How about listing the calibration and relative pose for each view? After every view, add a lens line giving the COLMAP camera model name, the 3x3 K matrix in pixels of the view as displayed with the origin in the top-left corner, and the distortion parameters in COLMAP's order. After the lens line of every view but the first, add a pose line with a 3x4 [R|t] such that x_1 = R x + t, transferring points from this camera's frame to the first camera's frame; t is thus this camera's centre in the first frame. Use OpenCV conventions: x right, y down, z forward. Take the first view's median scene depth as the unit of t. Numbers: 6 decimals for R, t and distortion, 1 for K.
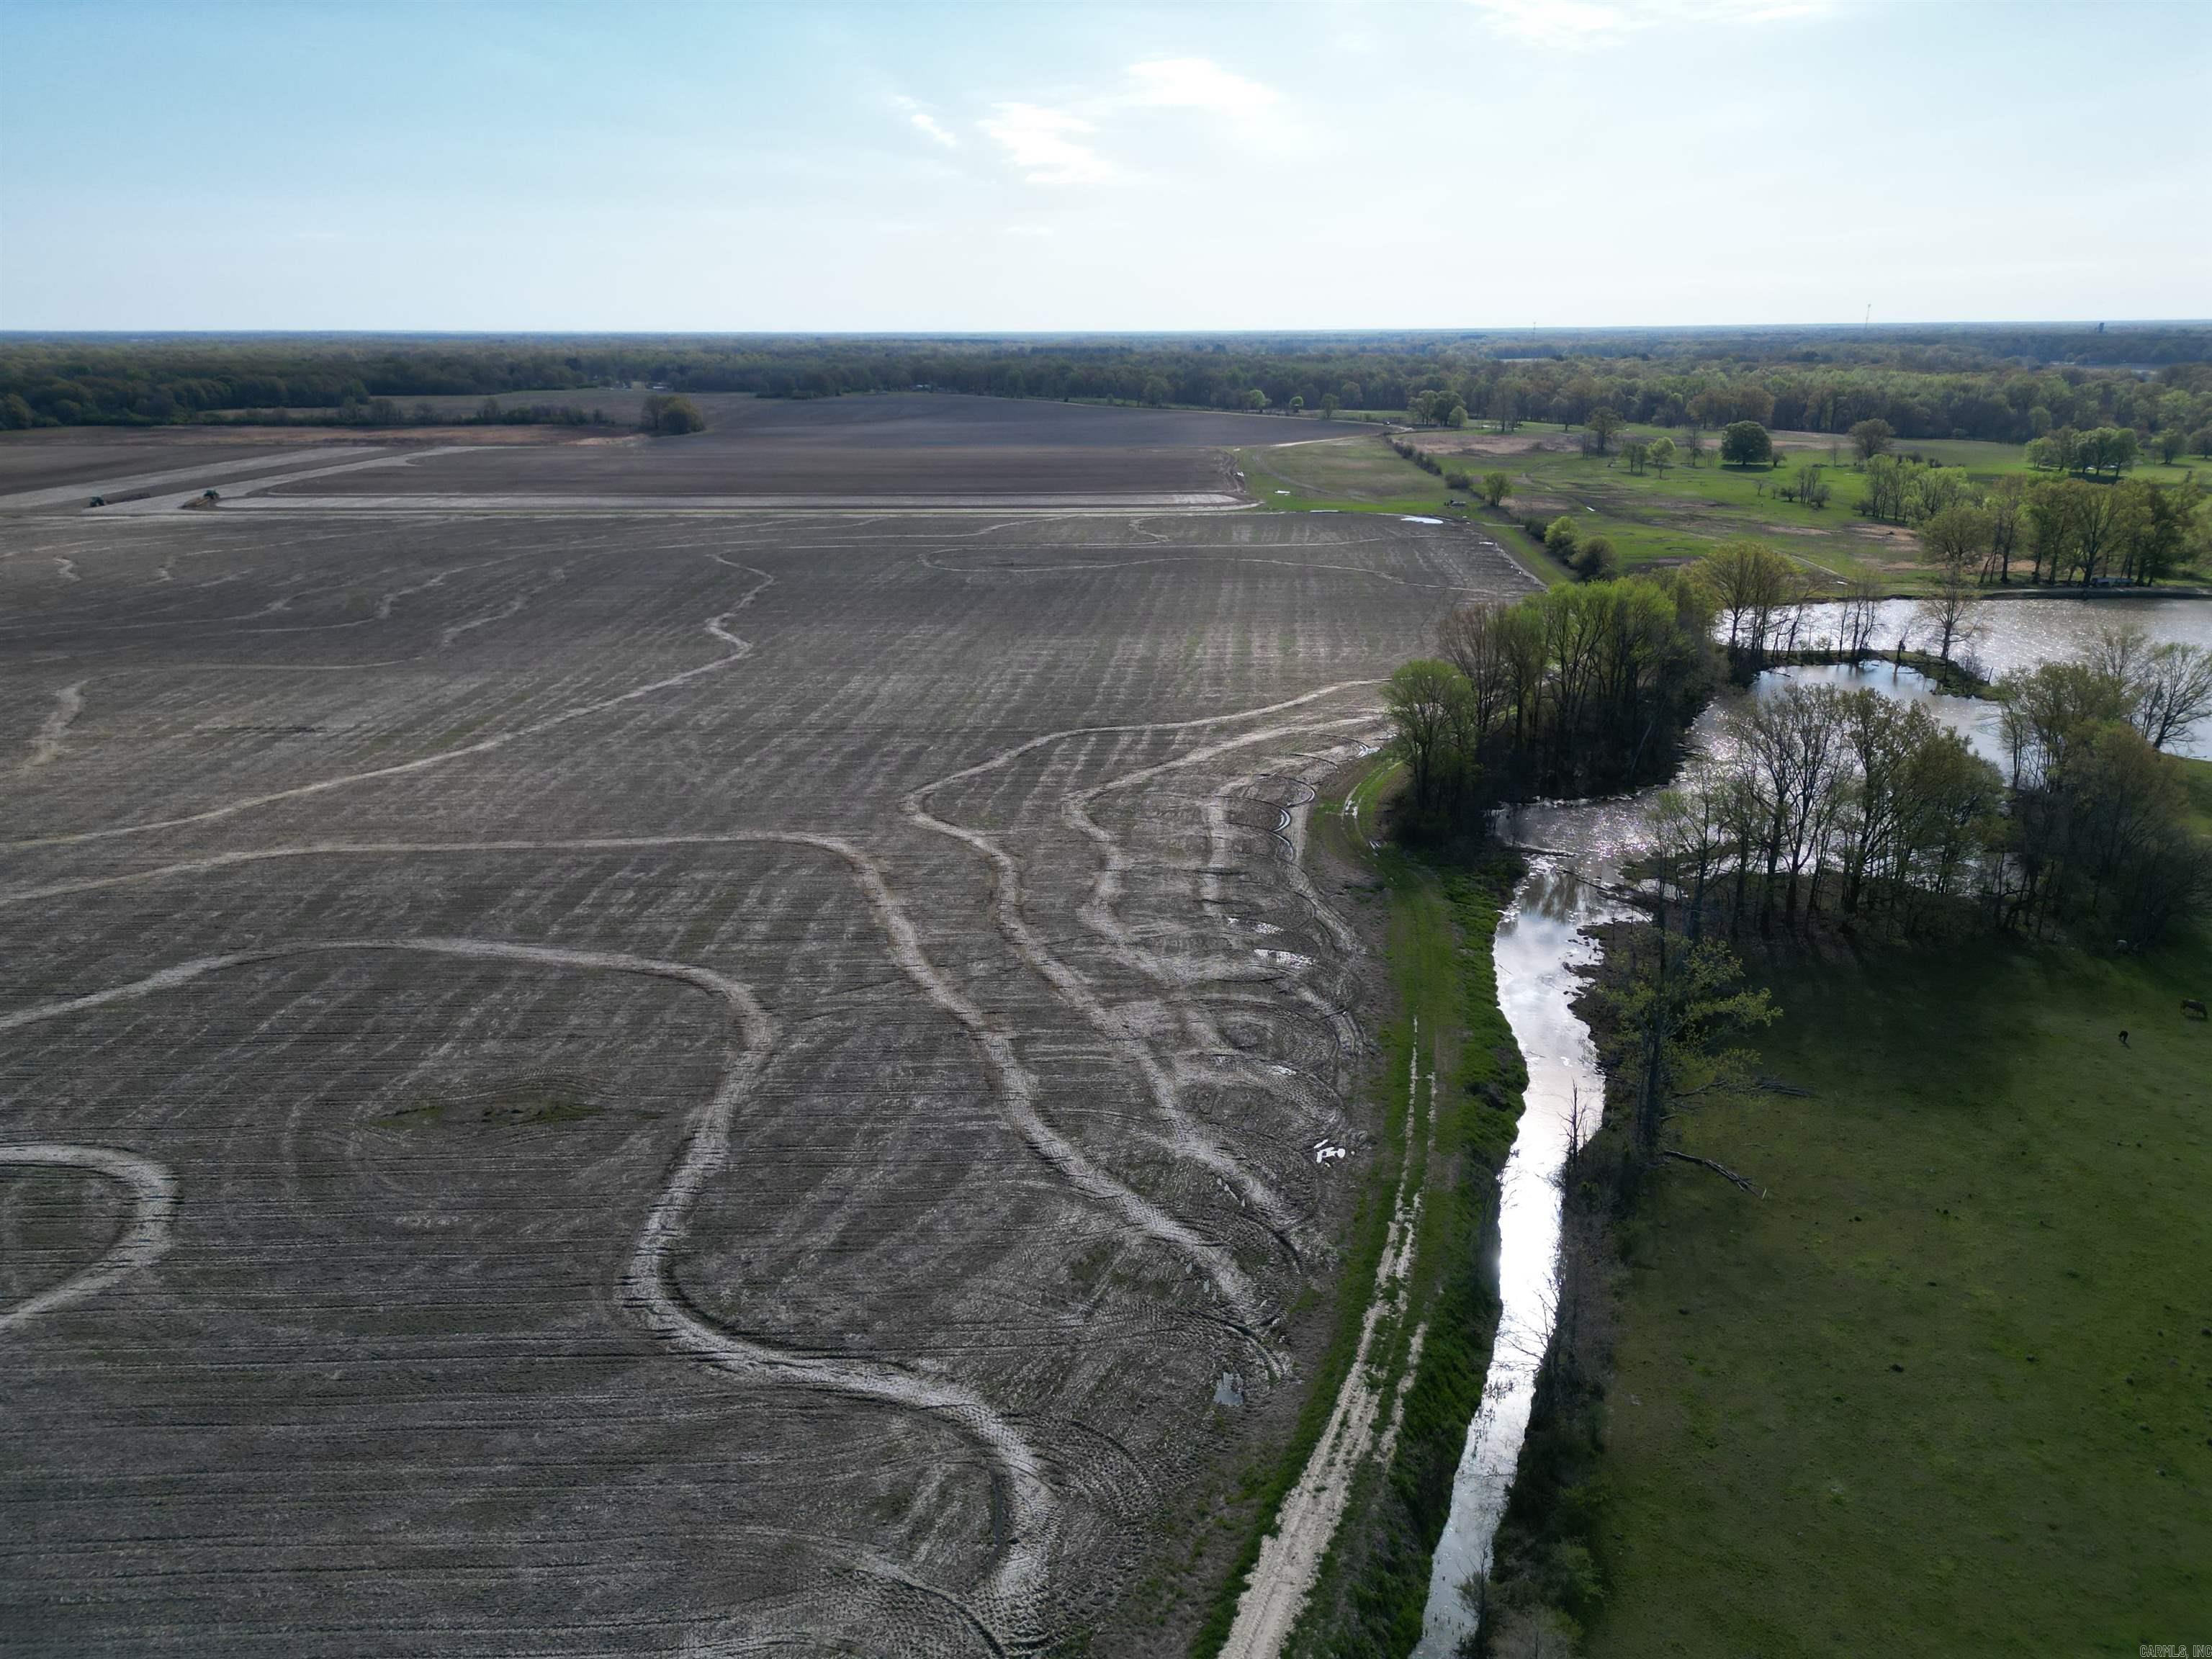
lens RADIAL K [[1537.2, 0, 1097.4], [0, 1537.2, 821.8], [0, 0, 1]] dist [0.070410, -0.061608]
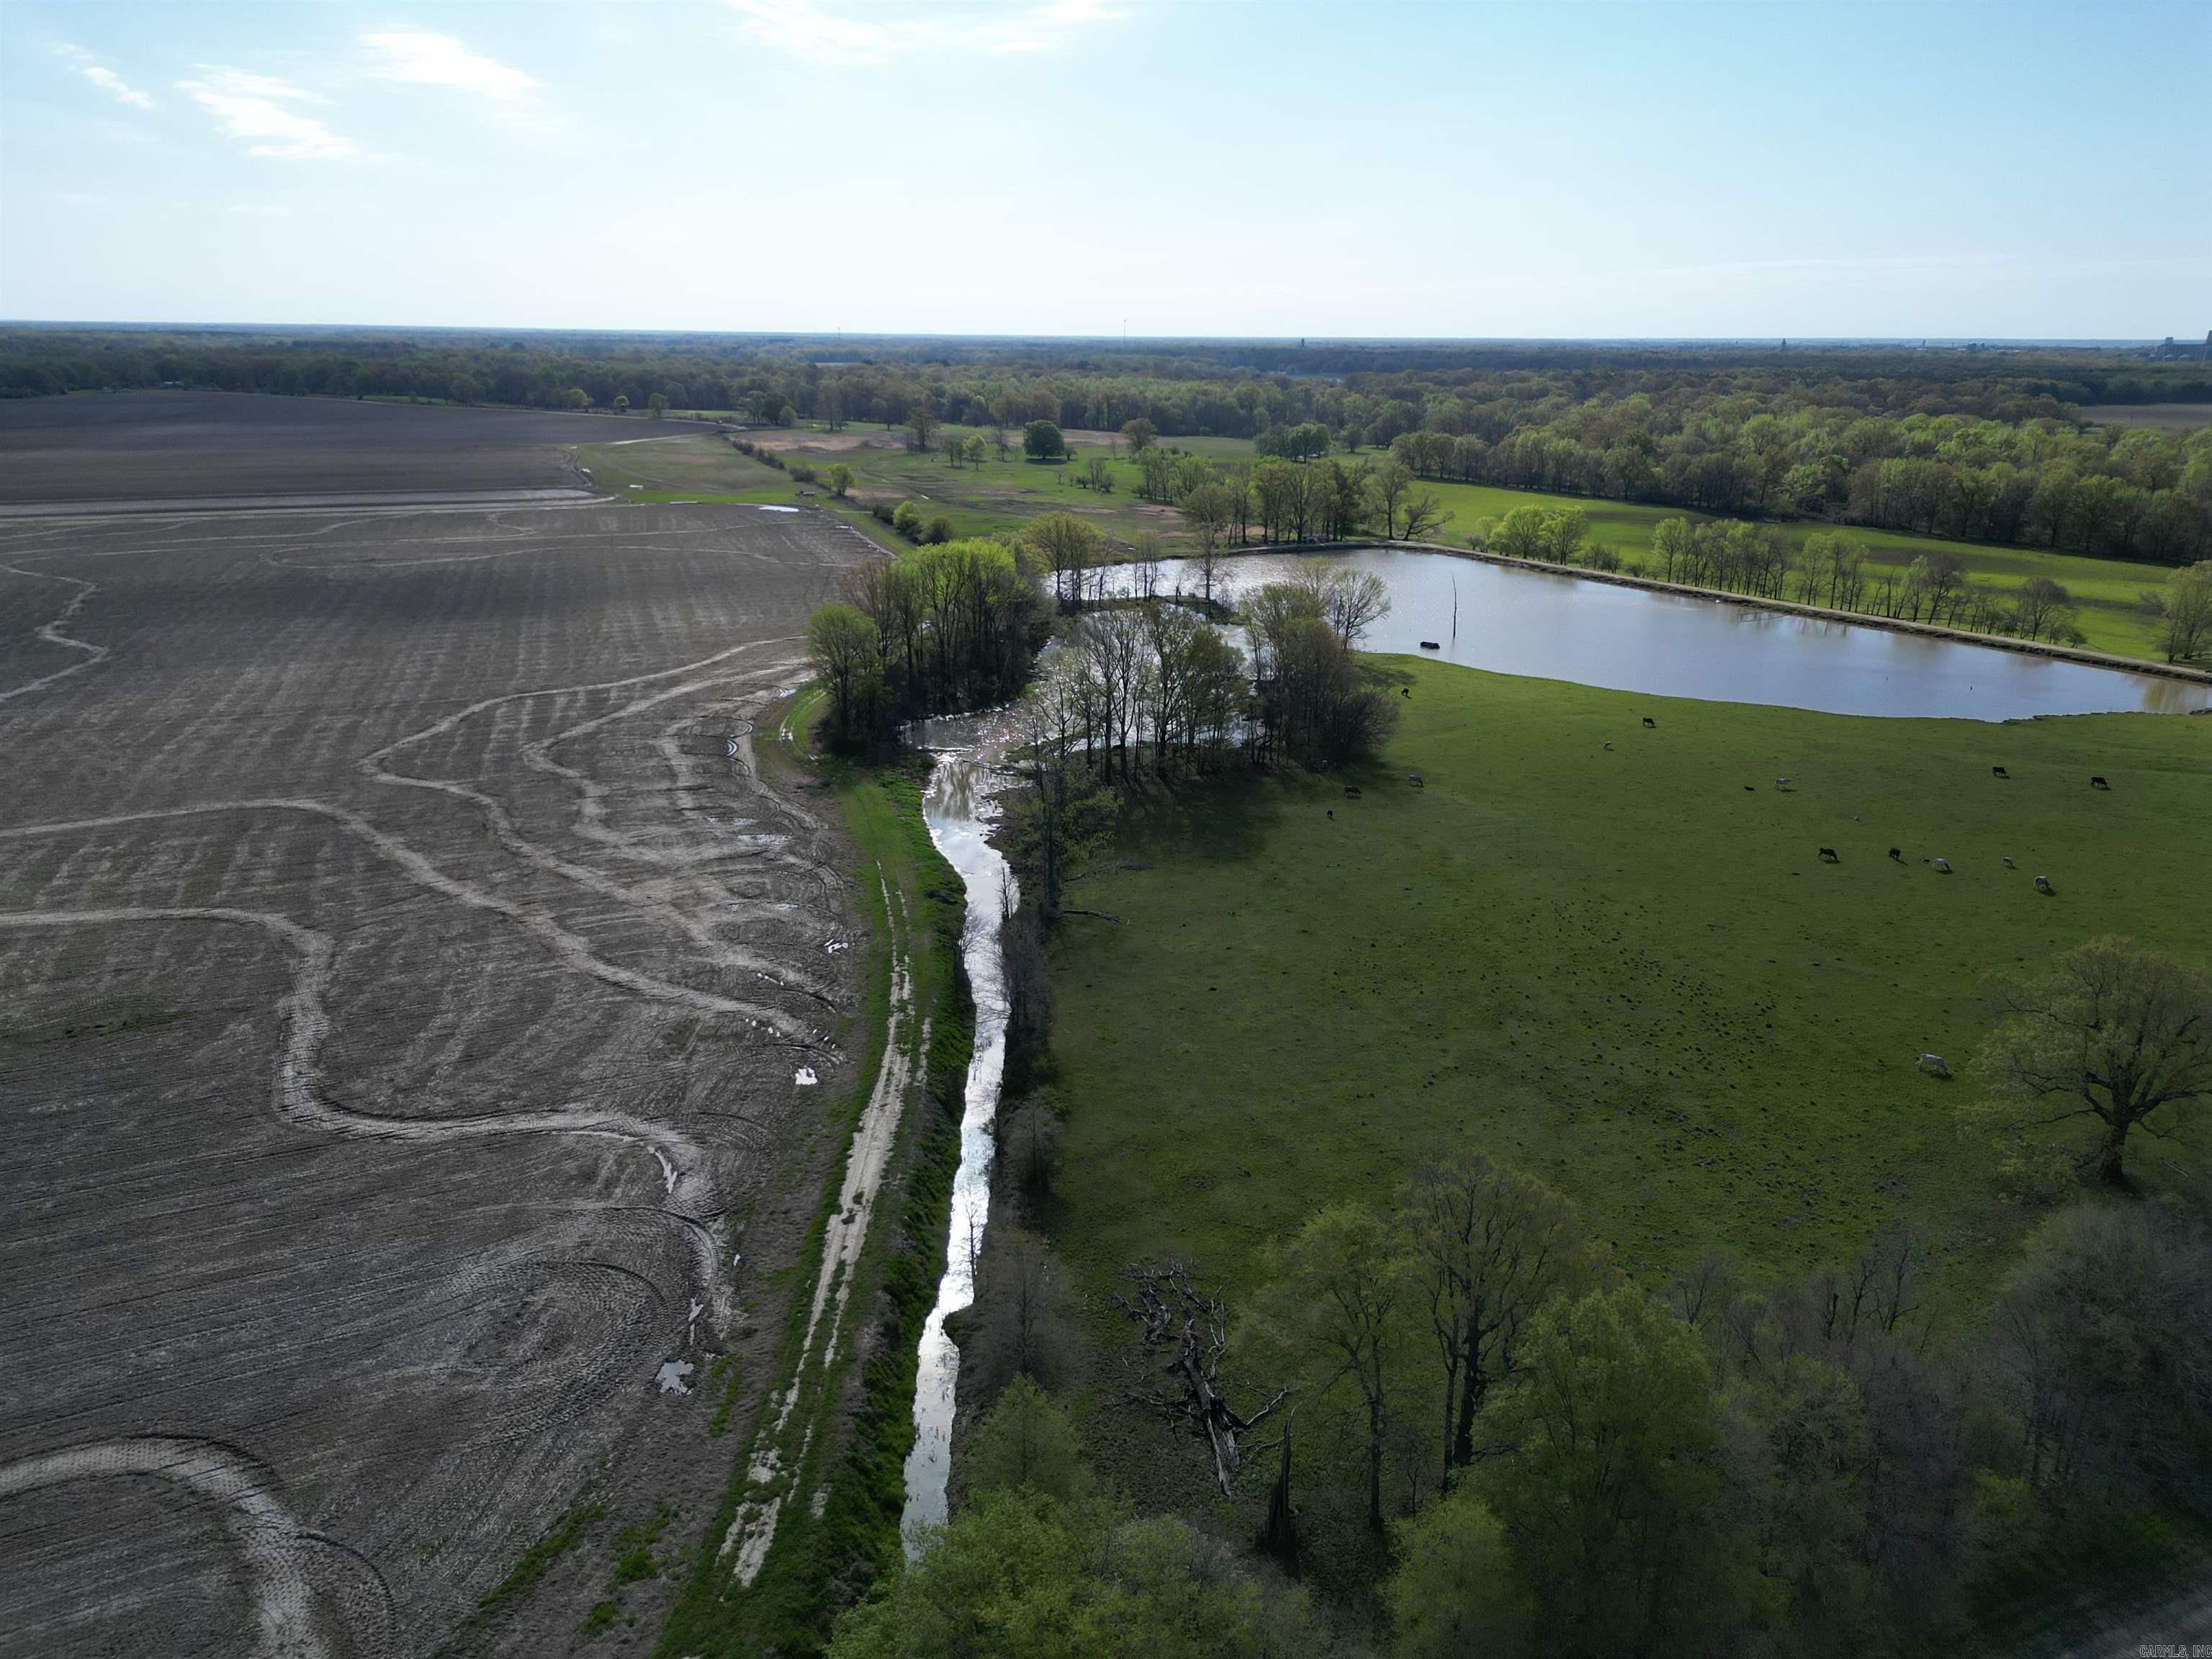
lens RADIAL K [[1537.2, 0, 1122.4], [0, 1537.2, 834.3], [0, 0, 1]] dist [0.070410, -0.061608]
pose [[0.906093, -0.118287, 0.406207, -0.127875], [0.116142, 0.992779, 0.030028, 0.086332], [-0.406826, 0.019970, 0.913287, -0.266317]]
